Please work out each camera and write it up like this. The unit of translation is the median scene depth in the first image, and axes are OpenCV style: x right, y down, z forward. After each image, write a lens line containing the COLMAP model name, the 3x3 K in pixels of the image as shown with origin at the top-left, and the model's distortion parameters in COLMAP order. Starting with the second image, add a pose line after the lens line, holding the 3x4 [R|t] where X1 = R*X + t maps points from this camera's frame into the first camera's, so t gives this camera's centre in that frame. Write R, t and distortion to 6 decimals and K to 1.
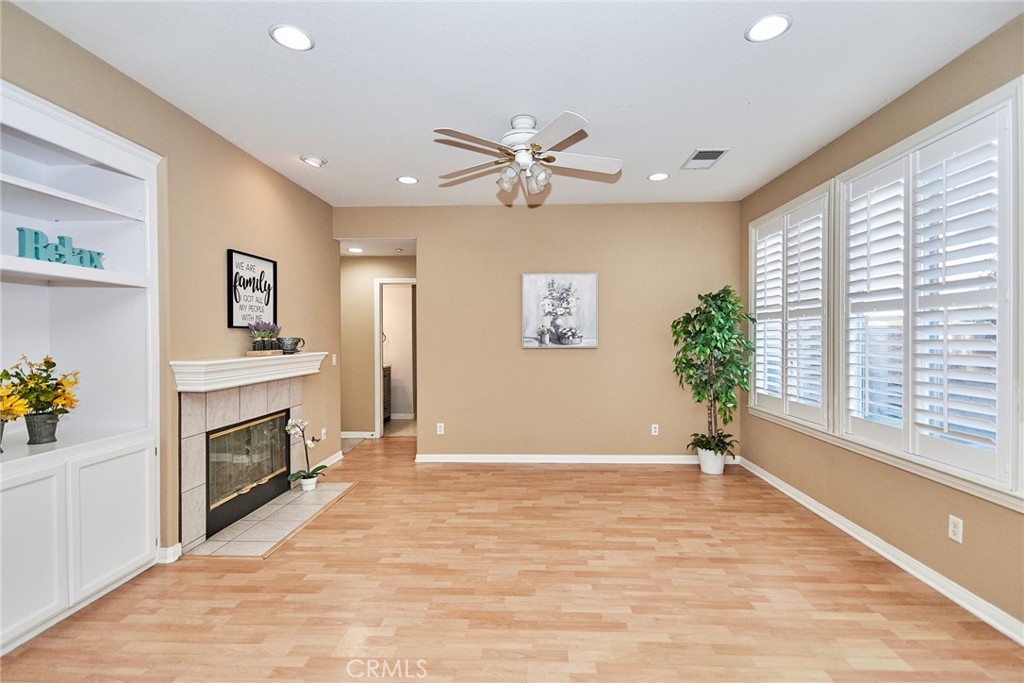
lens RADIAL K [[470.2, 0, 545.6], [0, 470.2, 337.7], [0, 0, 1]] dist [0.011268, -0.000035]
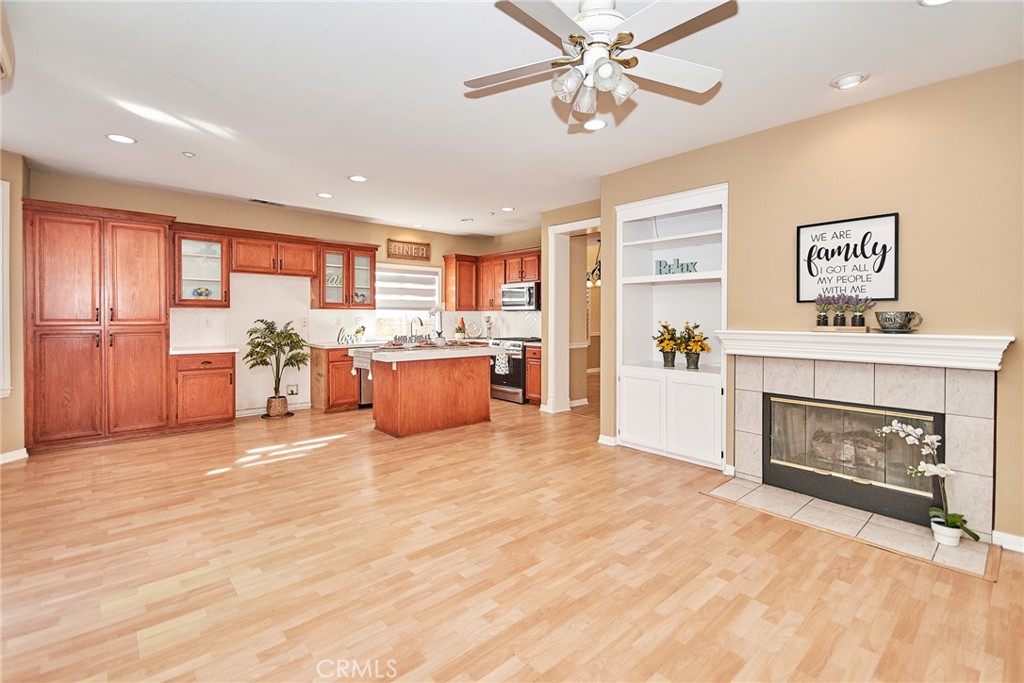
lens RADIAL K [[458.9, 0, 491.9], [0, 458.9, 320.9], [0, 0, 1]] dist [0.012189, 0.000036]
pose [[-0.782302, 0.006916, -0.622861, 0.459877], [-0.003210, 0.999880, 0.015134, 0.006346], [0.622891, 0.013839, -0.782186, 1.298805]]
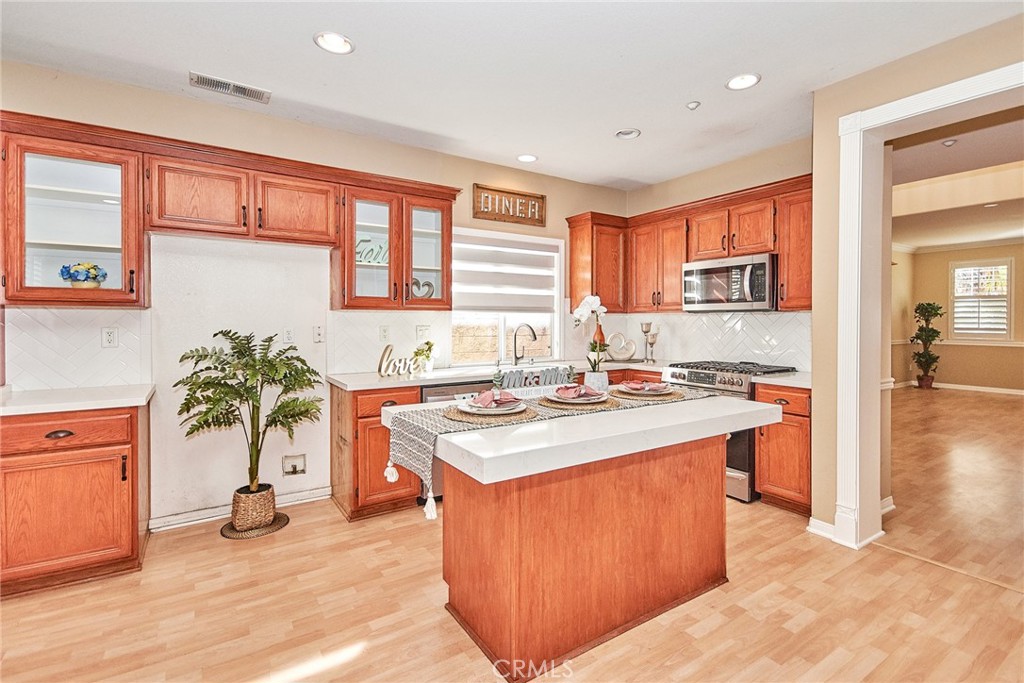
lens RADIAL K [[479.2, 0, 542.1], [0, 479.2, 325.5], [0, 0, 1]] dist [0.002769, 0.000157]
pose [[-0.823384, 0.007223, -0.567438, 0.050858], [-0.000886, 0.999901, 0.014013, 0.007787], [0.567484, 0.012041, -0.823297, 0.414188]]
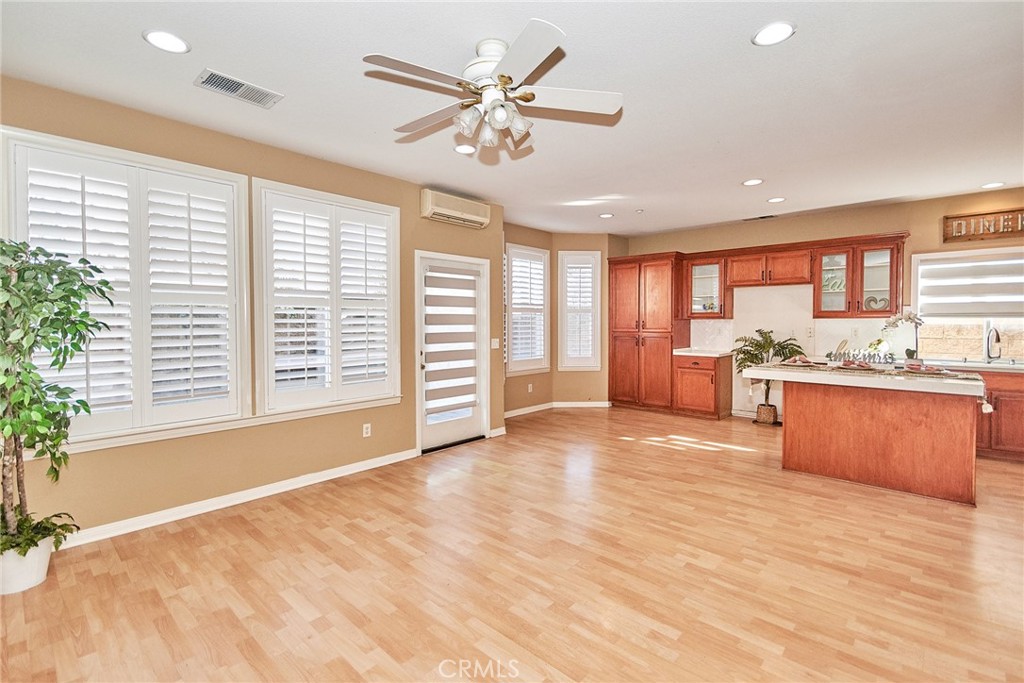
lens RADIAL K [[439.2, 0, 510.2], [0, 439.2, 330.8], [0, 0, 1]] dist [0.001125, 0.000144]
pose [[-0.719777, -0.009113, 0.694145, -0.510498], [0.005880, 0.999798, 0.019222, -0.003979], [-0.694180, 0.017917, -0.719578, 1.348379]]
